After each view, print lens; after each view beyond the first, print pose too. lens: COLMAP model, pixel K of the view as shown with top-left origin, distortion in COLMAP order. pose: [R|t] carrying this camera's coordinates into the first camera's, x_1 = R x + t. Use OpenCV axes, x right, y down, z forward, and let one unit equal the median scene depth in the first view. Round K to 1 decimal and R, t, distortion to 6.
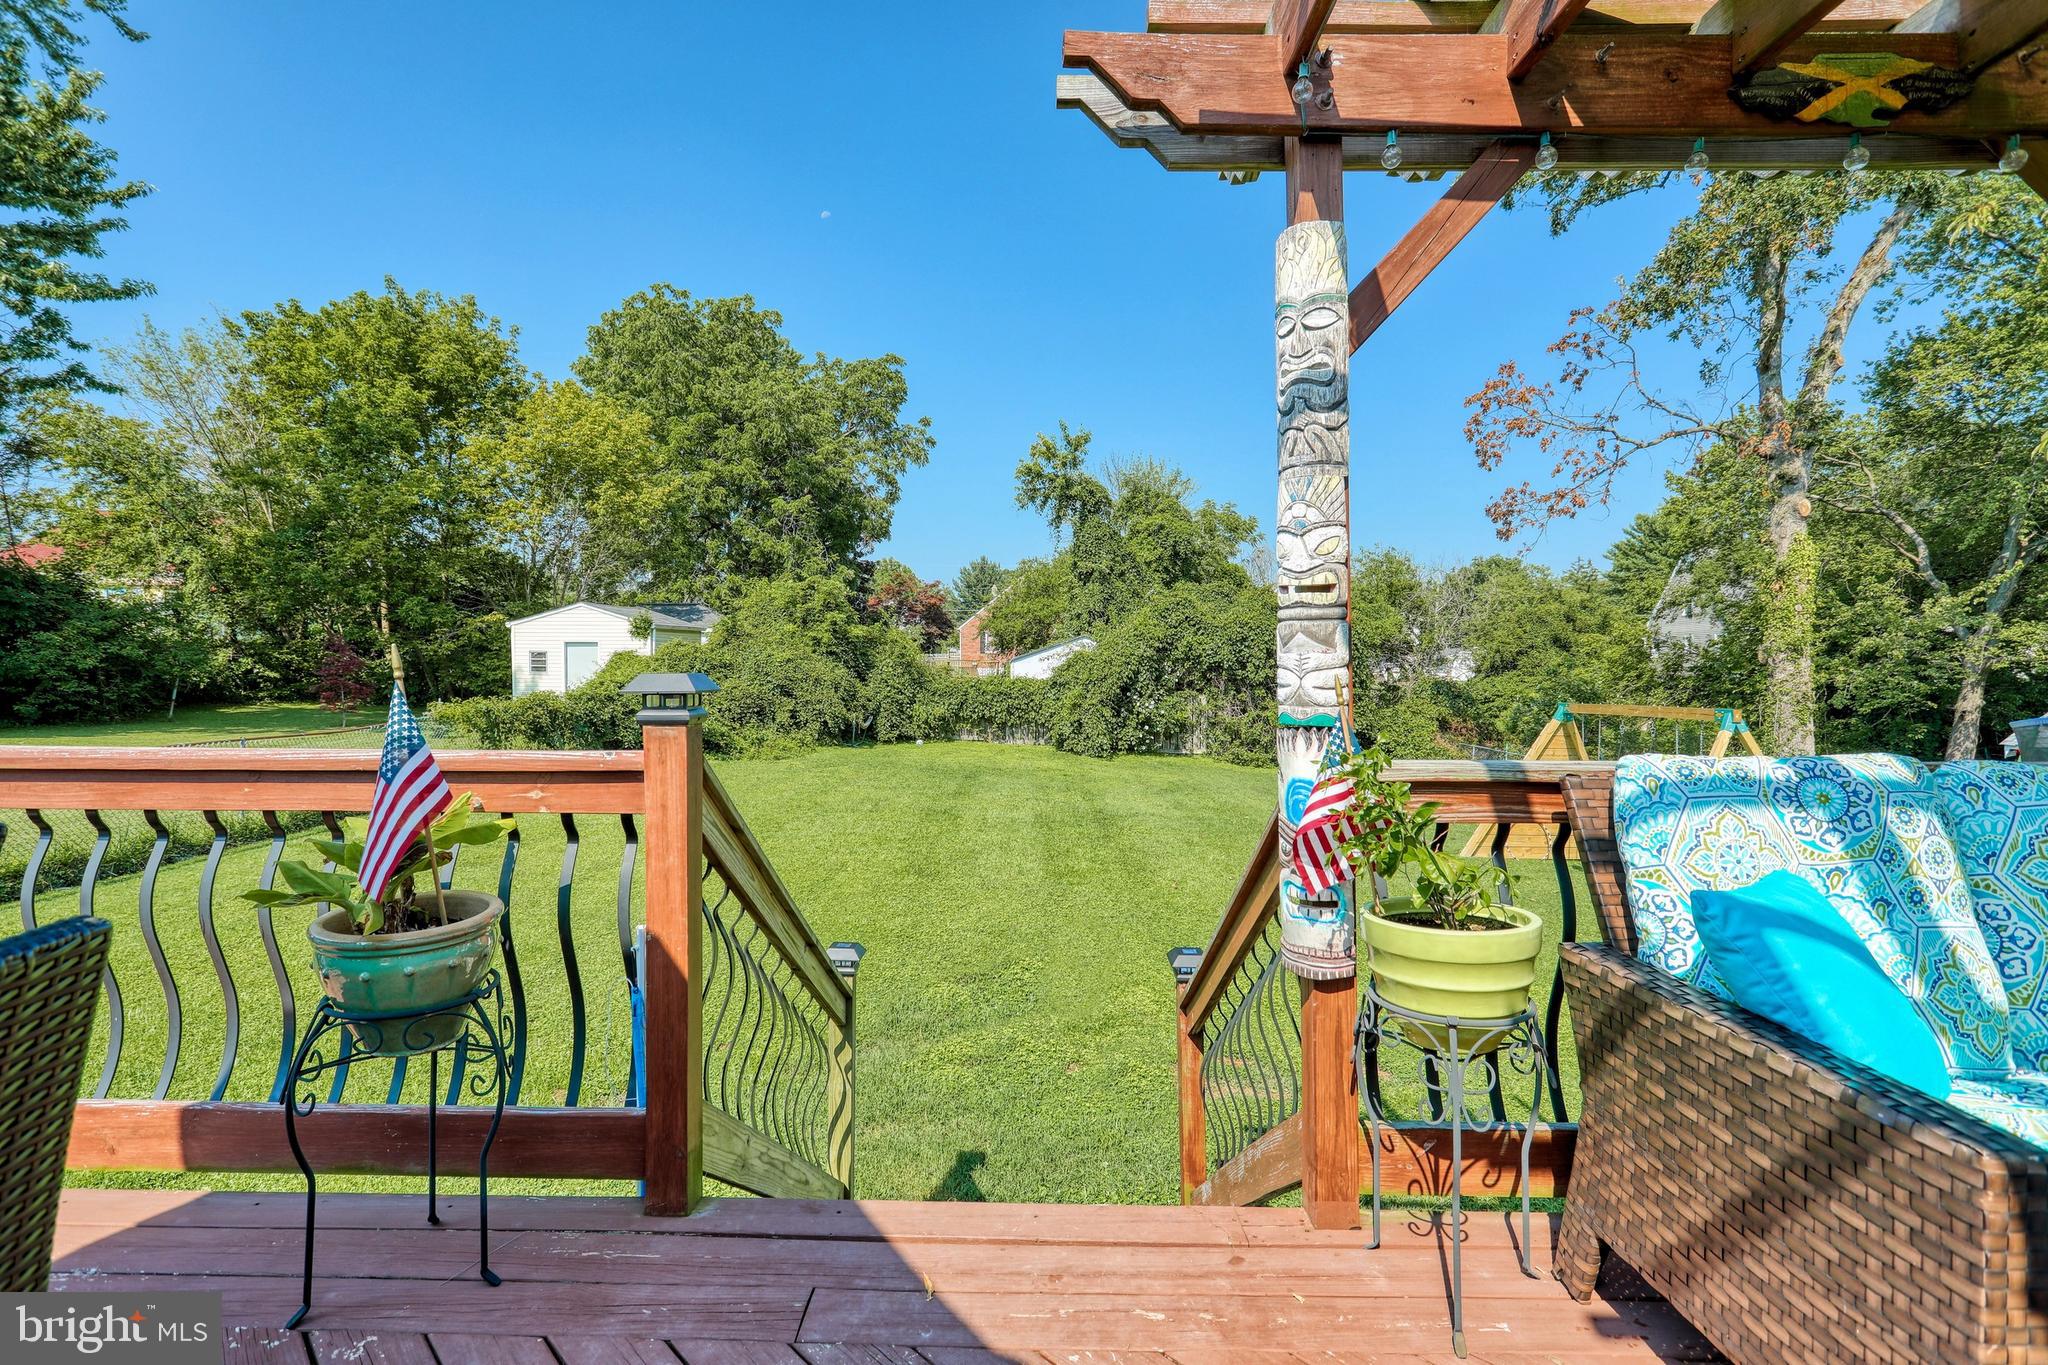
lens RADIAL K [[970.2, 0, 1016.1], [0, 970.2, 684.5], [0, 0, 1]] dist [-0.004471, 0.002870]
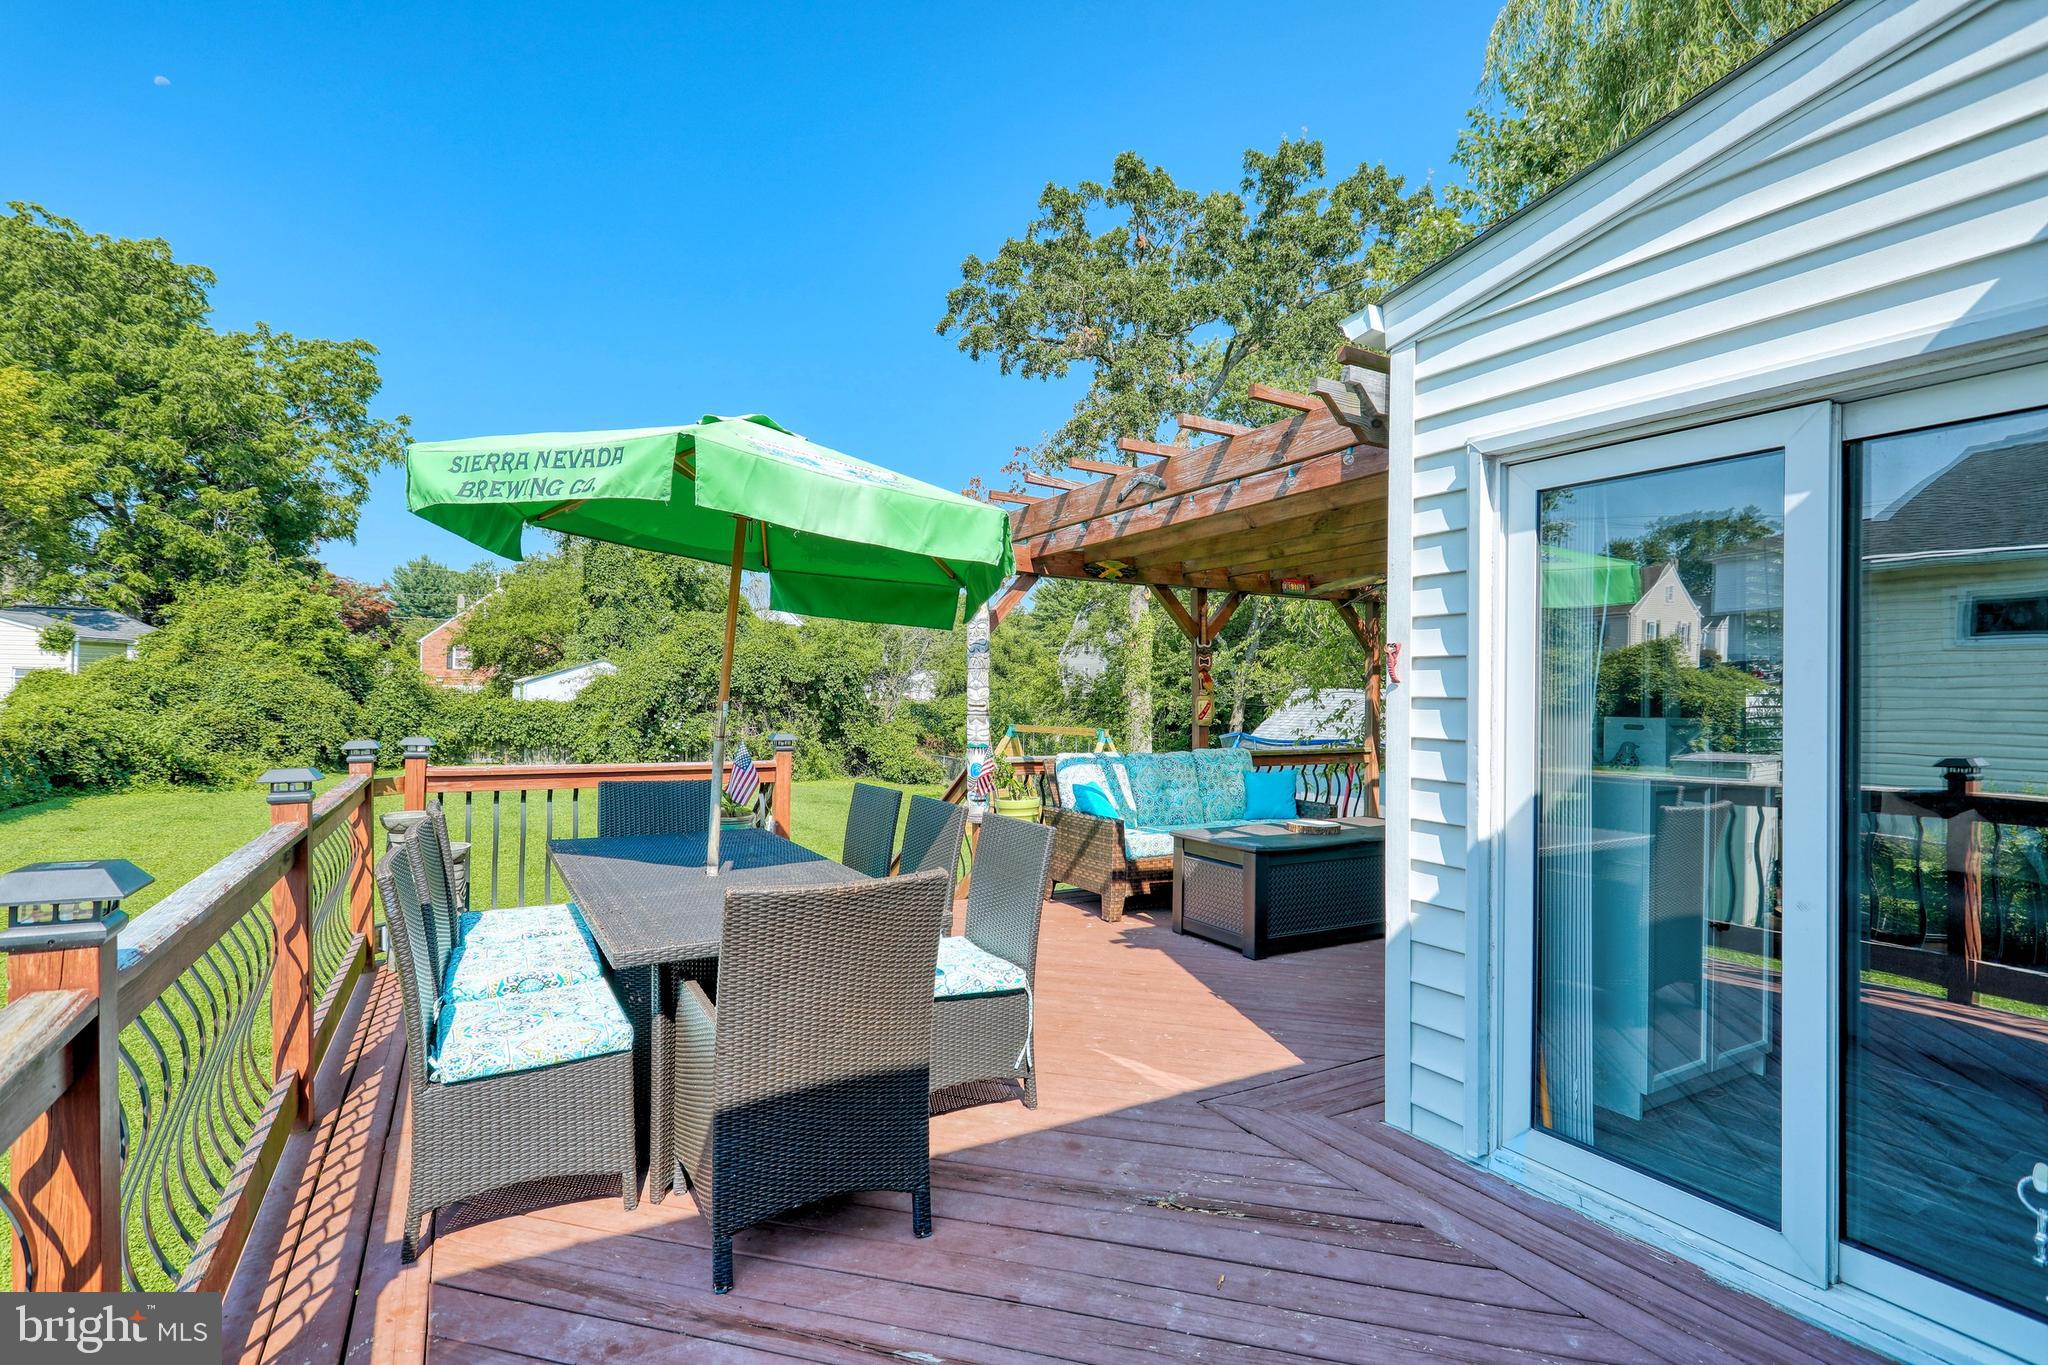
lens RADIAL K [[970.2, 0, 1016.7], [0, 970.2, 684.6], [0, 0, 1]] dist [-0.004471, 0.002870]
pose [[0.860705, 0.012683, 0.508946, -0.083023], [-0.004218, 0.999833, -0.017782, -0.007307], [-0.509087, 0.013158, 0.860615, -0.125493]]
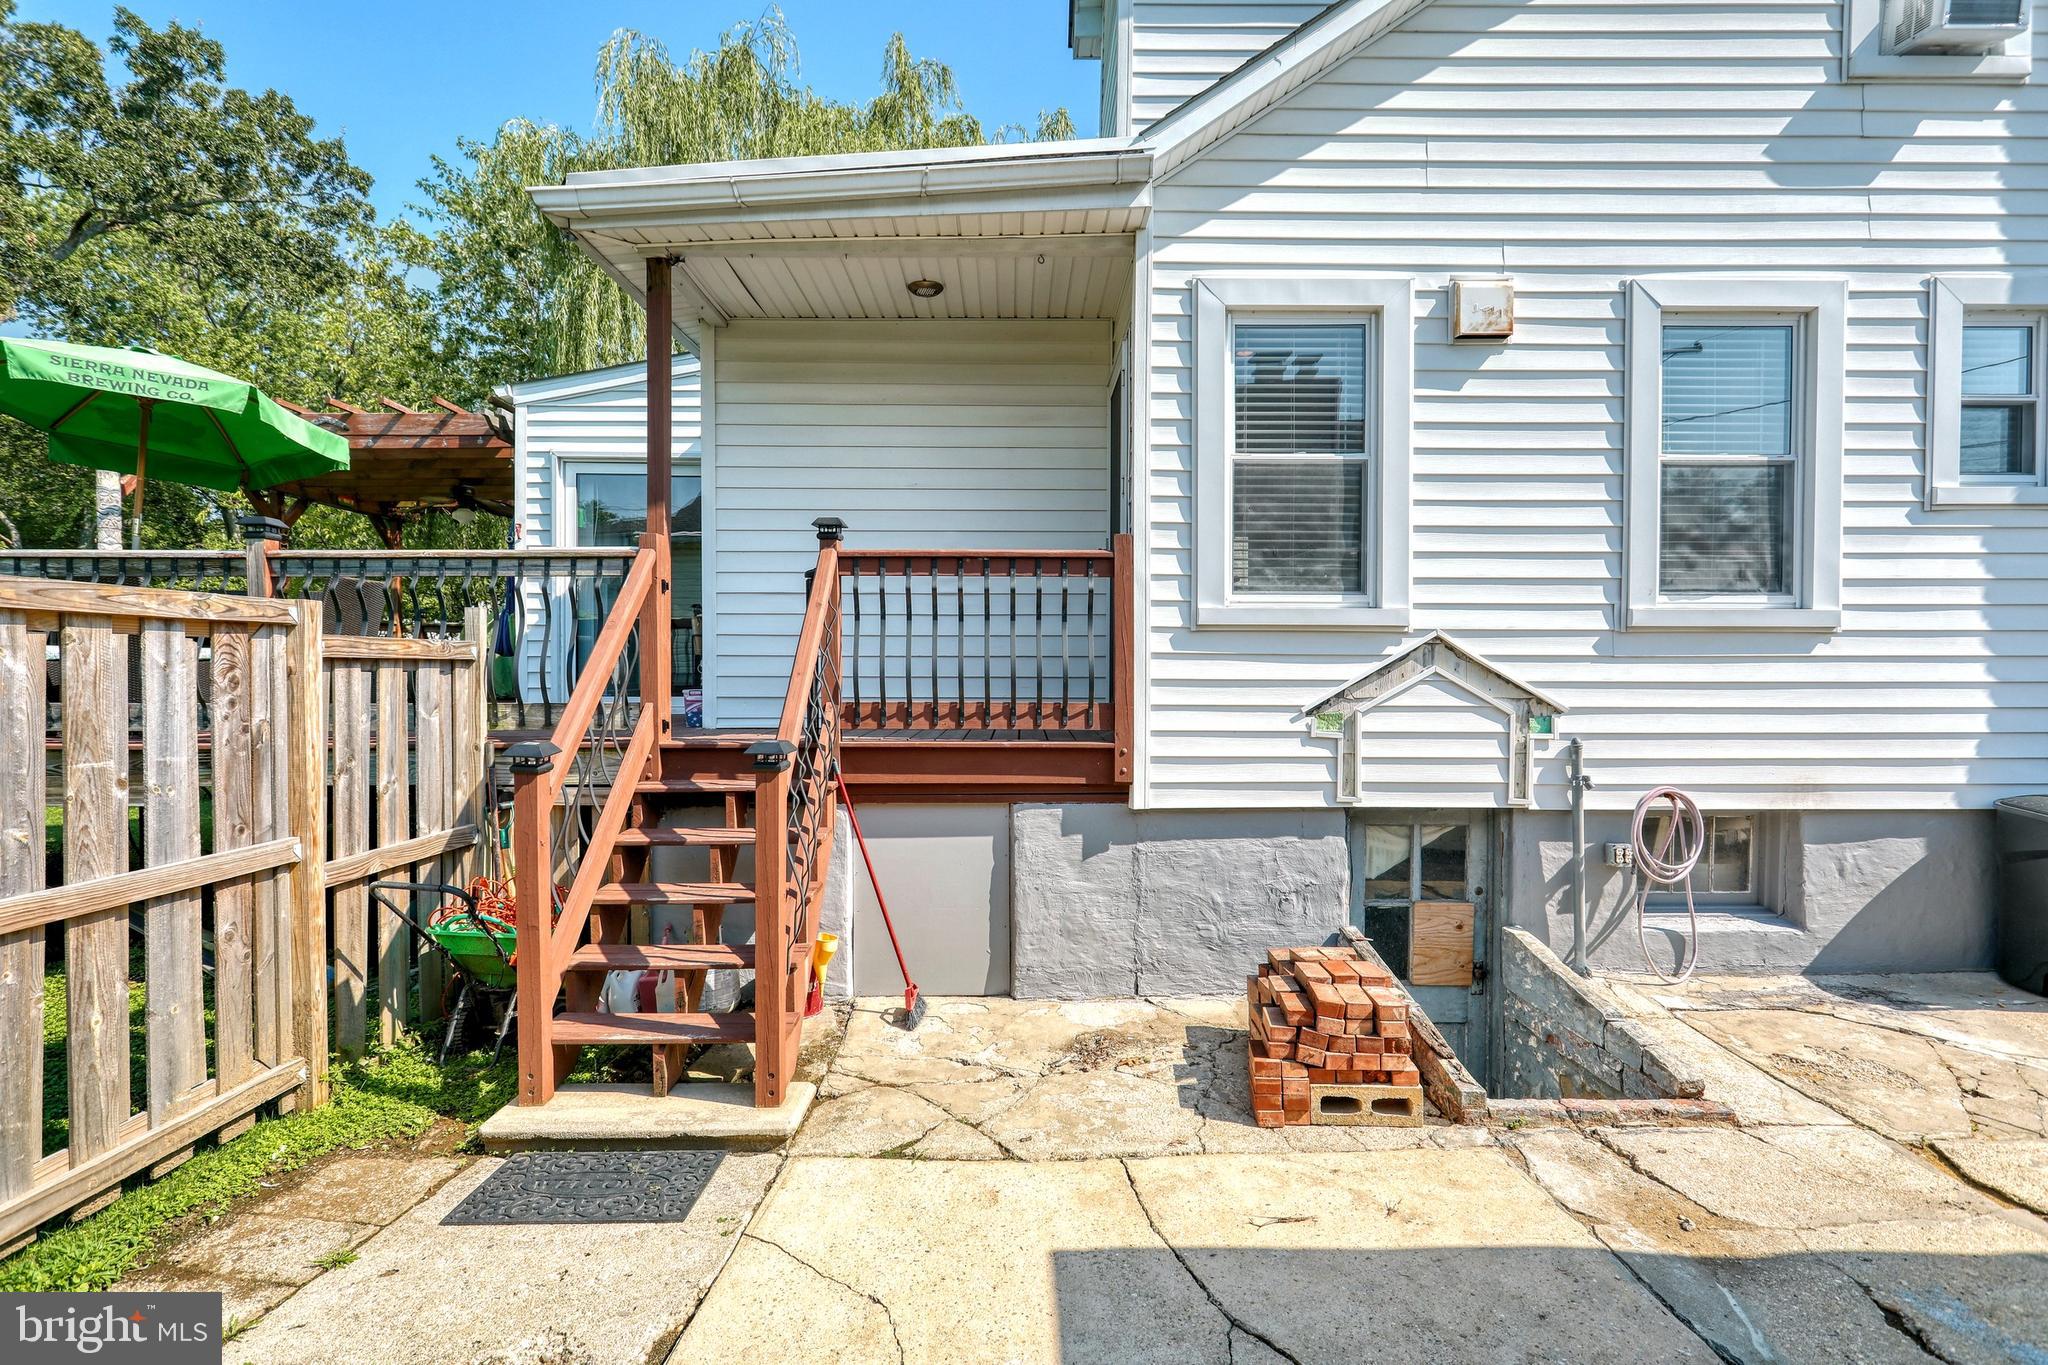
lens RADIAL K [[970.2, 0, 1031.0], [0, 970.2, 682.7], [0, 0, 1]] dist [-0.004471, 0.002870]
pose [[-0.026613, -0.010161, 0.999594, -0.248222], [0.004349, 0.999938, 0.010280, 0.024617], [-0.999636, 0.004620, -0.026567, -0.183151]]
